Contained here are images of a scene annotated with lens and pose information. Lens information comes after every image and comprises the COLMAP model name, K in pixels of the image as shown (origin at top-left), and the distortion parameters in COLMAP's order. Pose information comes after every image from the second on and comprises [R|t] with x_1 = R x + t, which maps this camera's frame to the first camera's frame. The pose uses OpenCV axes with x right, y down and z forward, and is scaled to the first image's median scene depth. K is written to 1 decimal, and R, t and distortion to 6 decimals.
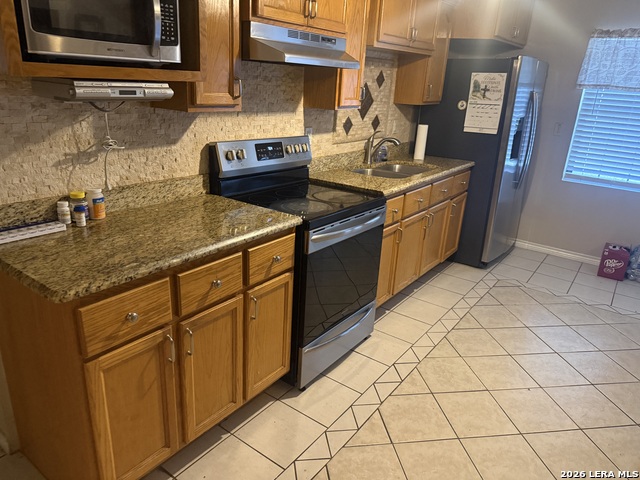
lens RADIAL K [[453.6, 0, 320.4], [0, 453.6, 245.9], [0, 0, 1]] dist [0.055912, -0.073085]
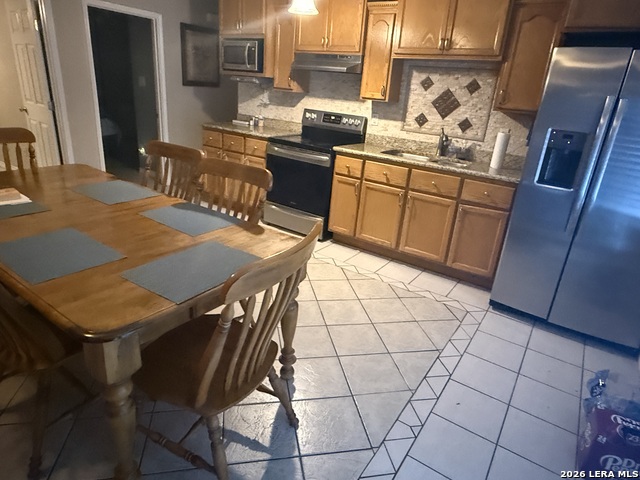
lens RADIAL K [[398.4, 0, 318.2], [0, 398.4, 239.9], [0, 0, 1]] dist [-0.005708, -0.001297]
pose [[0.036740, 0.314527, -0.948537, 1.293295], [-0.412908, 0.869144, 0.272207, -0.161149], [0.910032, 0.381657, 0.161803, 0.707064]]
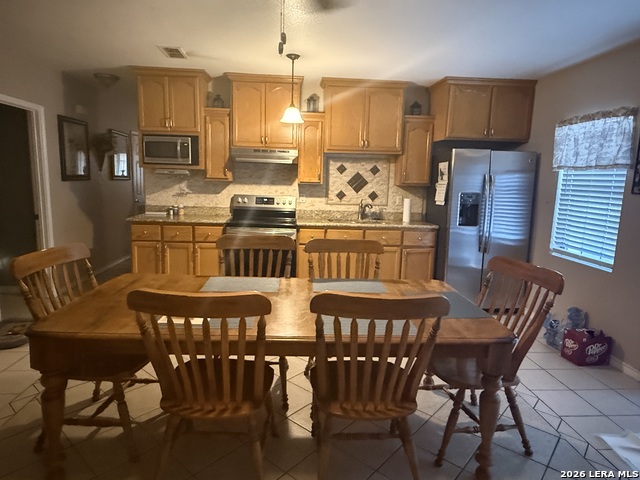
lens RADIAL K [[398.4, 0, 318.1], [0, 398.4, 238.2], [0, 0, 1]] dist [-0.005708, -0.001297]
pose [[0.638593, 0.081747, -0.765190, 1.224265], [-0.259283, 0.959058, -0.113928, 0.089504], [0.724549, 0.271154, 0.633644, 0.026362]]
